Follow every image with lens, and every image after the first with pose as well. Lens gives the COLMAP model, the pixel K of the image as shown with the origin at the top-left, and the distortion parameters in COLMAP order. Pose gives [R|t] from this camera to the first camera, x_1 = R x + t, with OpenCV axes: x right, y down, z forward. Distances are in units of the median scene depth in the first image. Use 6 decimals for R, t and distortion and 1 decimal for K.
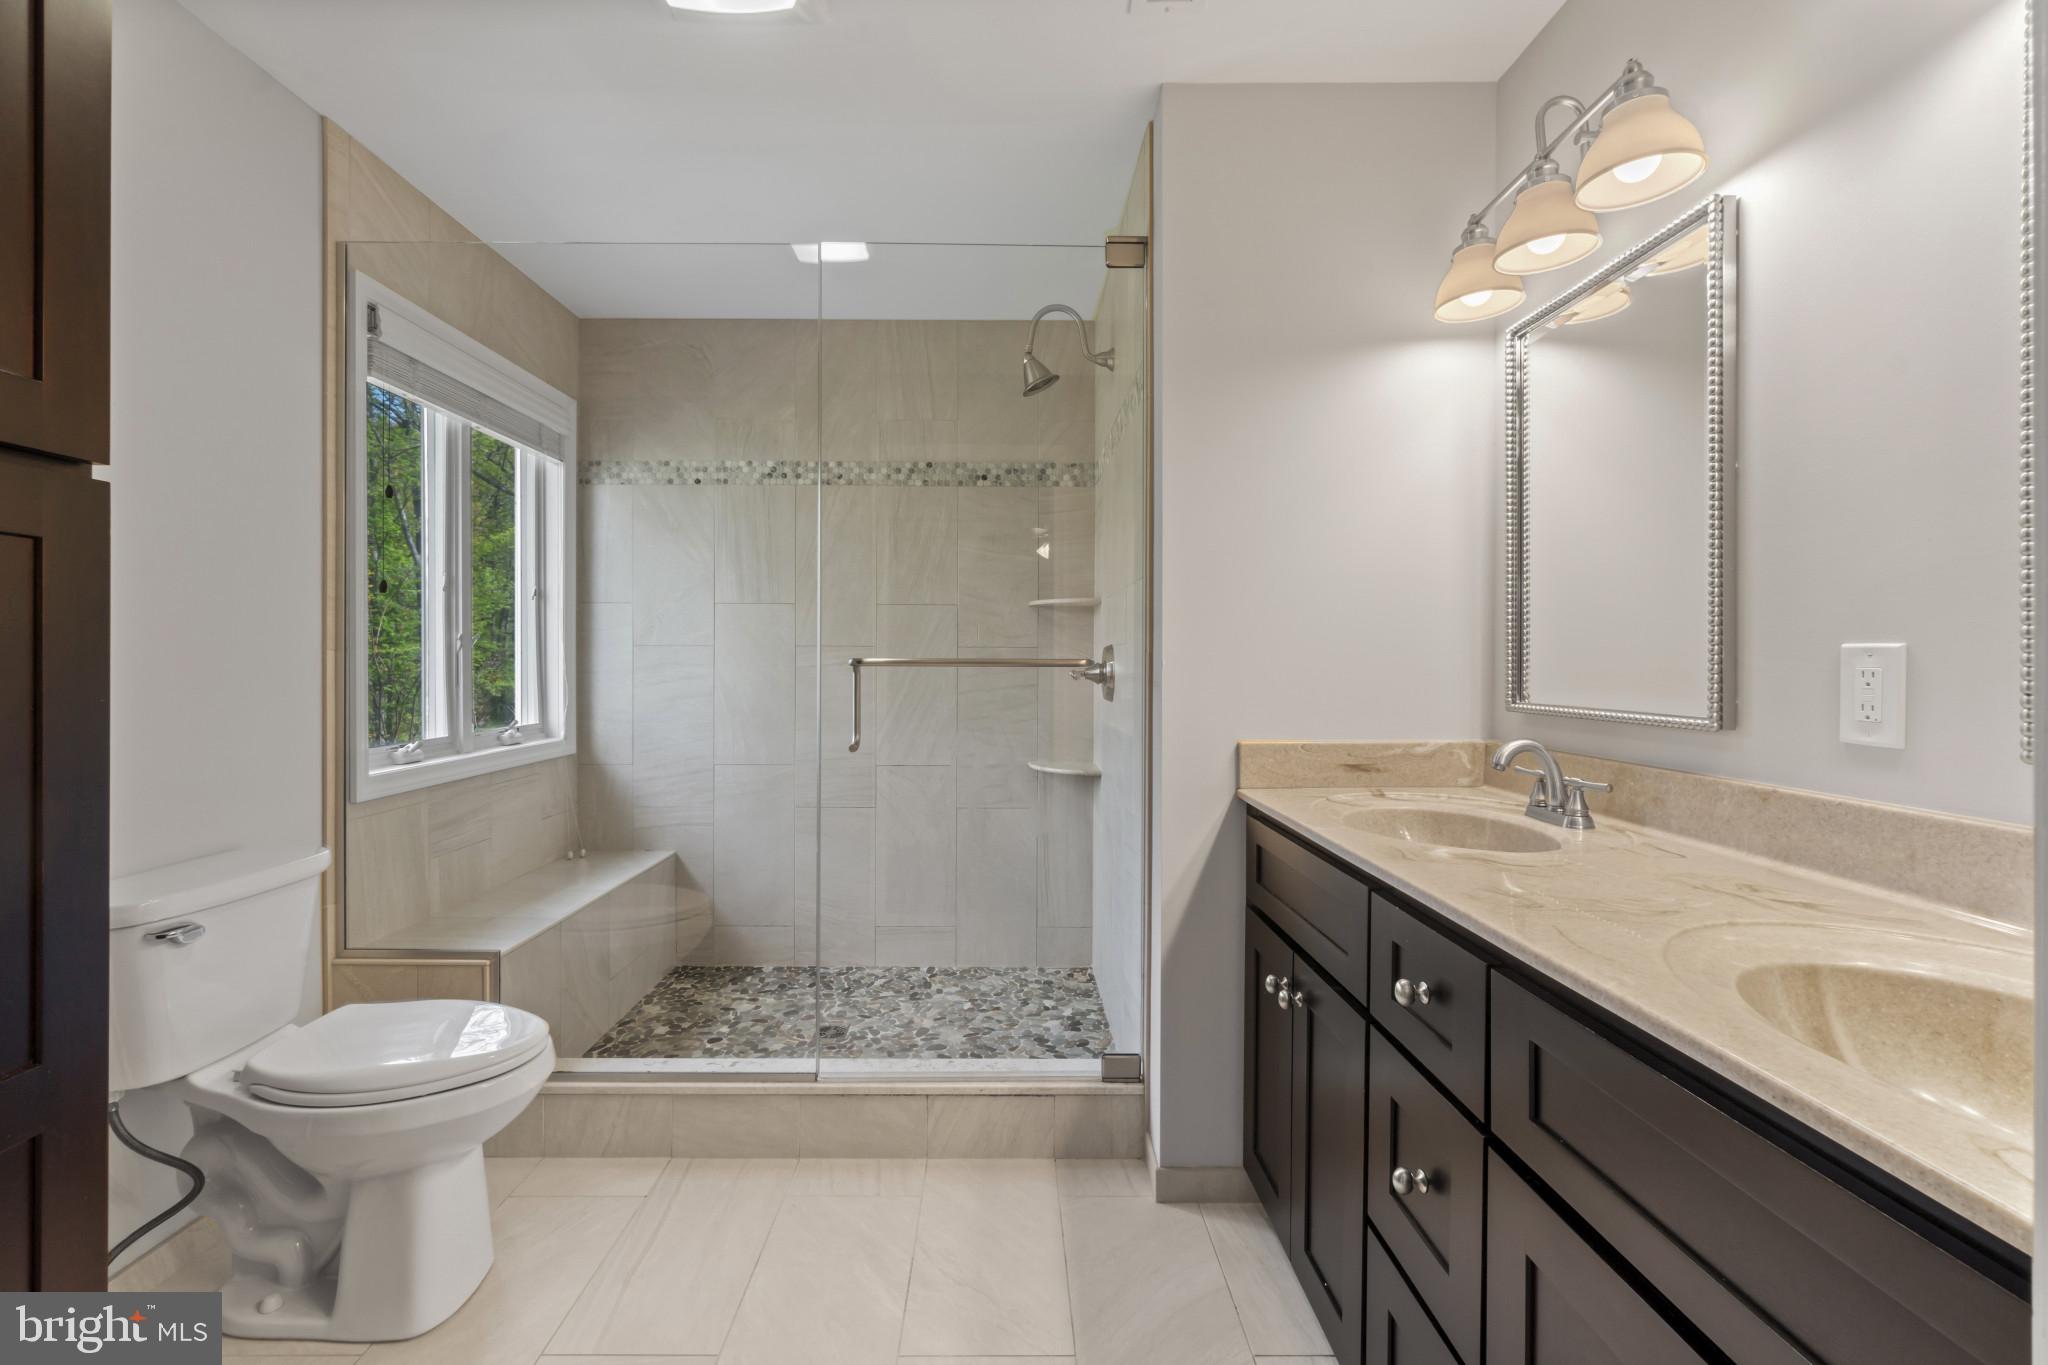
lens RADIAL K [[867.7, 0, 1024.0], [0, 867.7, 682.5], [0, 0, 1]] dist [0.021266, 0.000124]
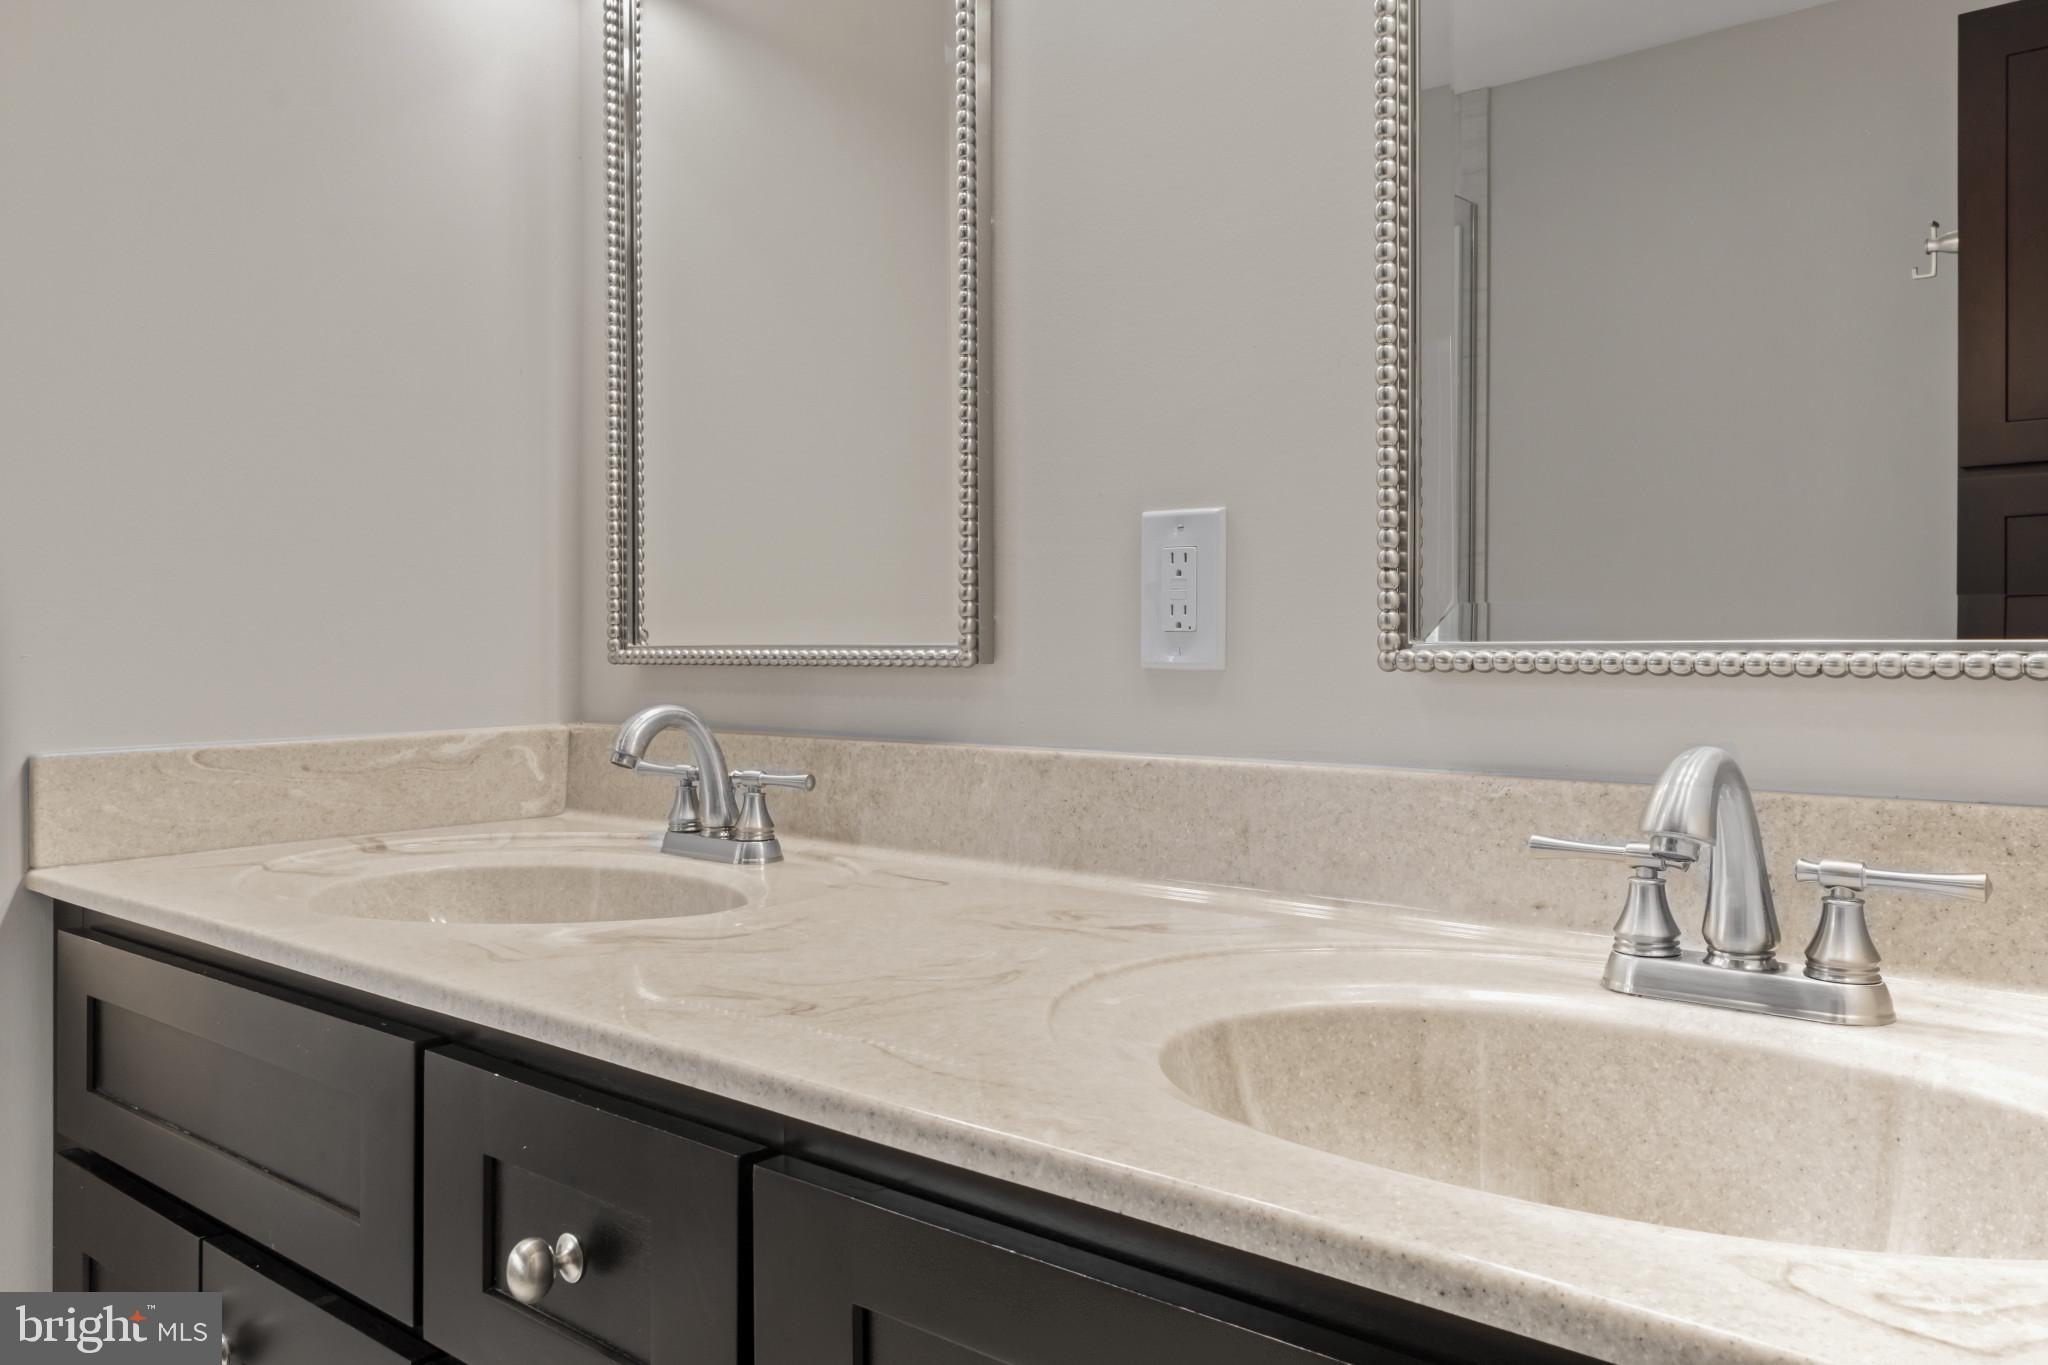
lens RADIAL K [[1587.2, 0, 1021.9], [0, 1587.2, 652.1], [0, 0, 1]] dist [0.006398, 0.001812]
pose [[0.680373, -0.003757, 0.732856, 0.025205], [0.014115, 0.999869, -0.007977, 0.046579], [-0.732730, 0.015772, 0.680337, 0.212344]]
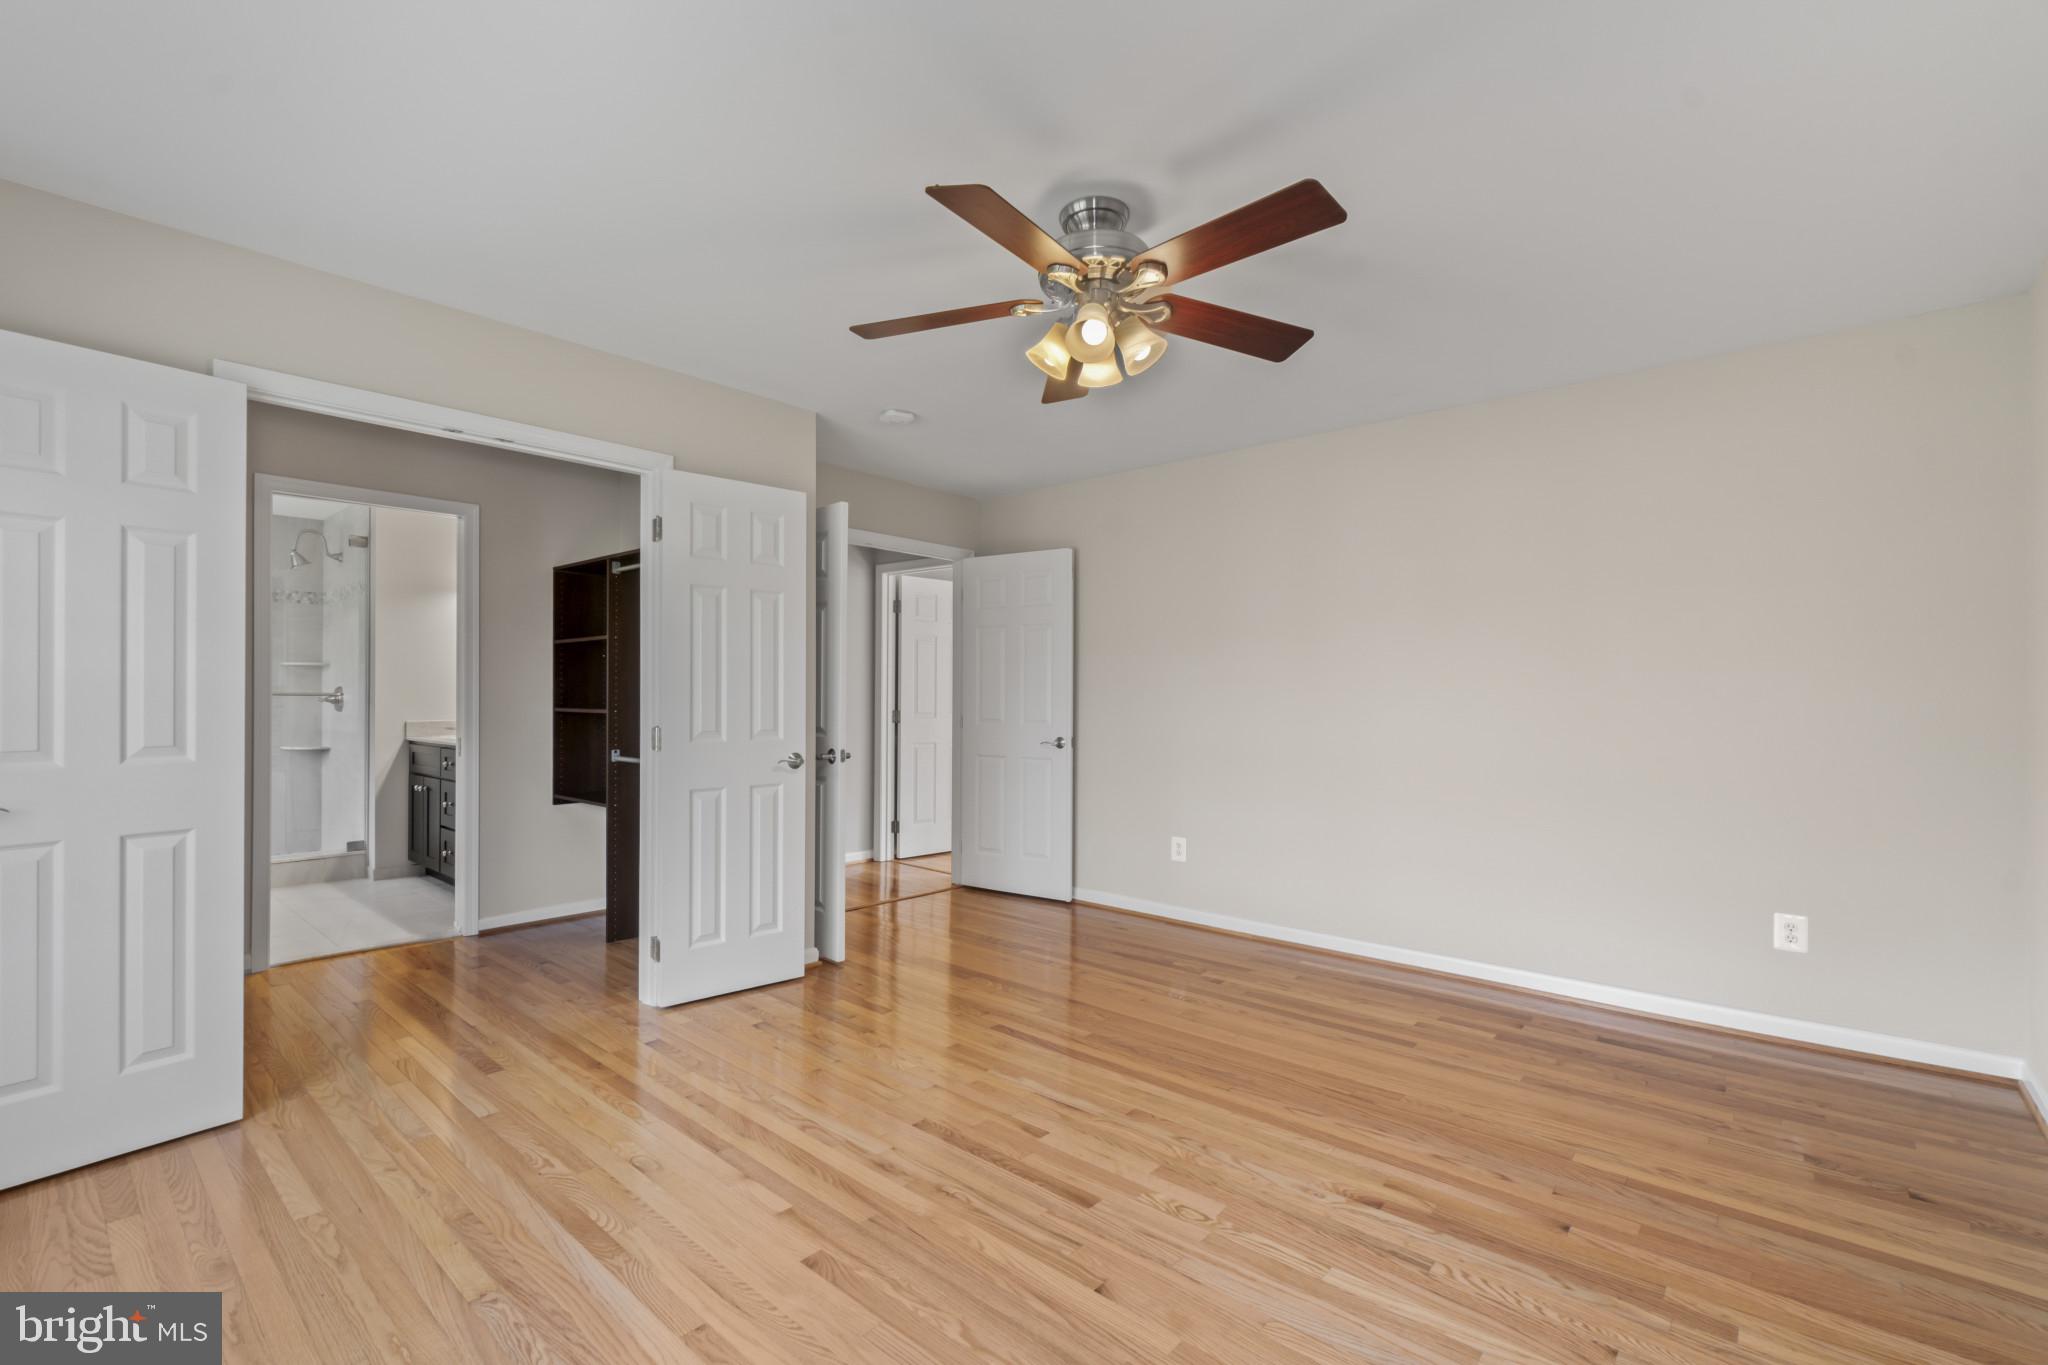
lens RADIAL K [[841.8, 0, 1030.5], [0, 841.8, 692.3], [0, 0, 1]] dist [-0.010672, 0.000098]
pose [[0.649412, -0.006886, 0.760405, -0.857151], [0.011047, 0.999939, -0.000380, -0.018460], [-0.760356, 0.008647, 0.649449, -3.933696]]
